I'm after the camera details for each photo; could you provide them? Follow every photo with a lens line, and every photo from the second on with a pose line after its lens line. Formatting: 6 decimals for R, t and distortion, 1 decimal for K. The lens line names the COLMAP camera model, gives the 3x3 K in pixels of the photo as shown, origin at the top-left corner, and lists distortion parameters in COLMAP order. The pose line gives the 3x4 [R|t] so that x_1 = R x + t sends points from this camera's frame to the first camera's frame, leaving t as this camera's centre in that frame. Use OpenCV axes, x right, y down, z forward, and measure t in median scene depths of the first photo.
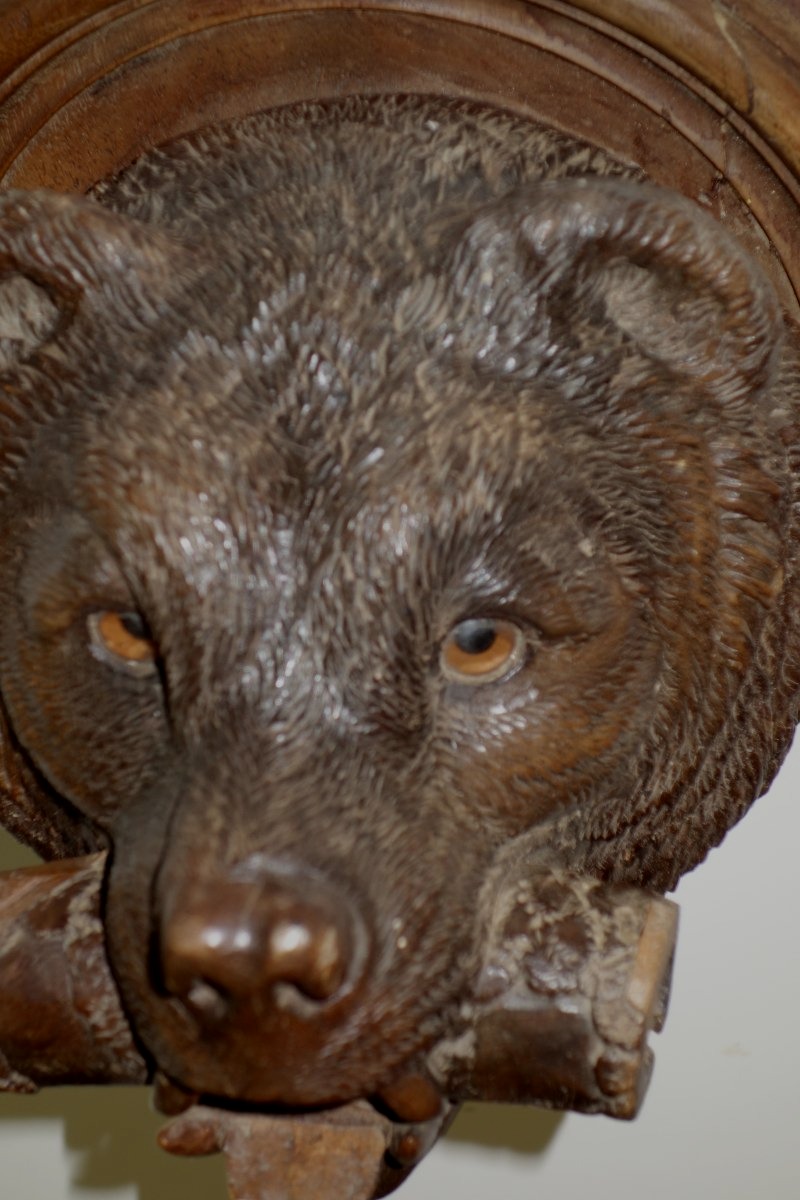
lens RADIAL K [[2618.2, 0, 400.0], [0, 2618.2, 600.0], [0, 0, 1]] dist [-0.032705, 0.167894]
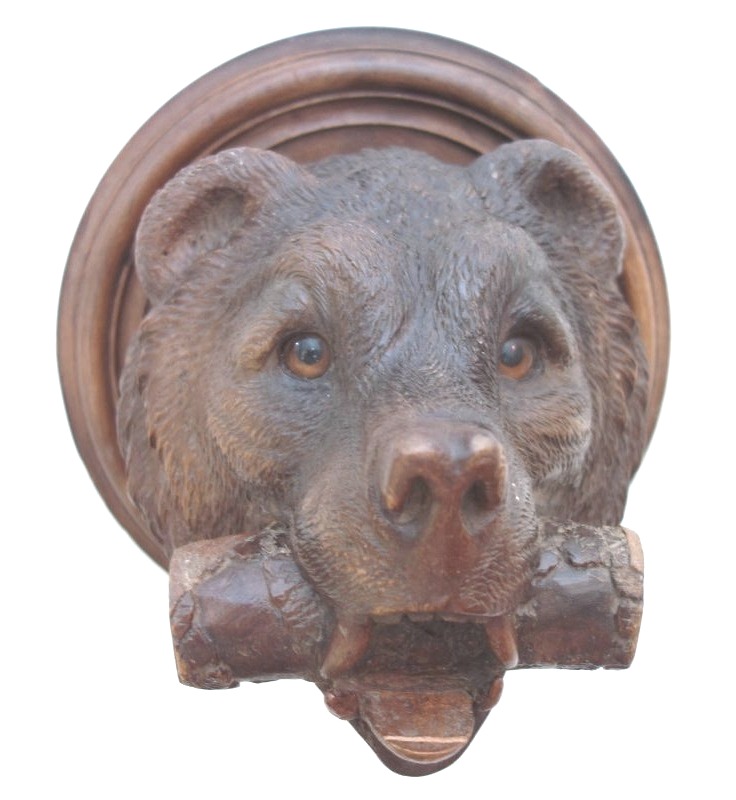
lens RADIAL K [[922.5, 0, 368.0], [0, 922.5, 400.0], [0, 0, 1]] dist [0.014488, -0.004921]
pose [[0.976606, 0.015971, 0.214442, -0.180488], [0.071839, 0.915709, -0.395369, 0.256616], [-0.202681, 0.401525, 0.893139, 0.469905]]
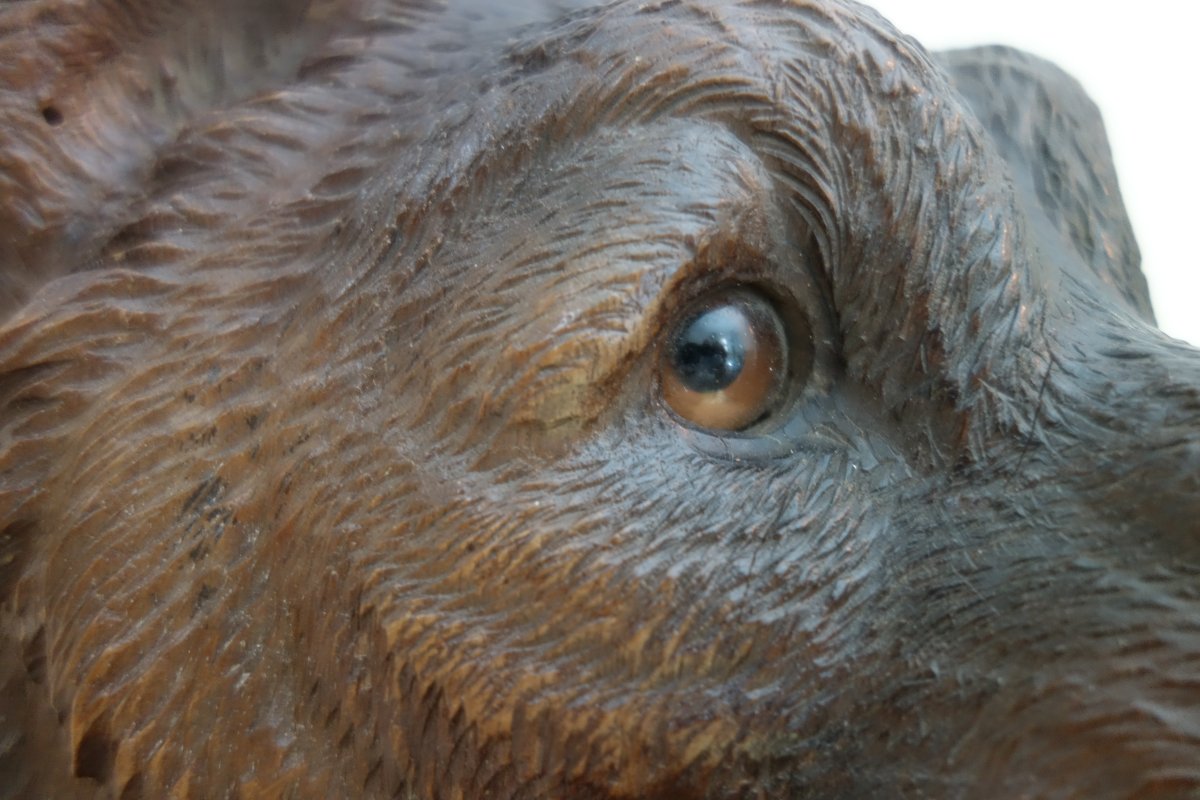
lens RADIAL K [[972.5, 0, 600.0], [0, 972.5, 420.4], [0, 0, 1]] dist [0.033992, -0.002266]
pose [[0.703870, -0.027706, 0.709788, -0.248549], [0.407218, 0.834474, -0.371250, 0.080338], [-0.582014, 0.550350, 0.598644, 0.867947]]
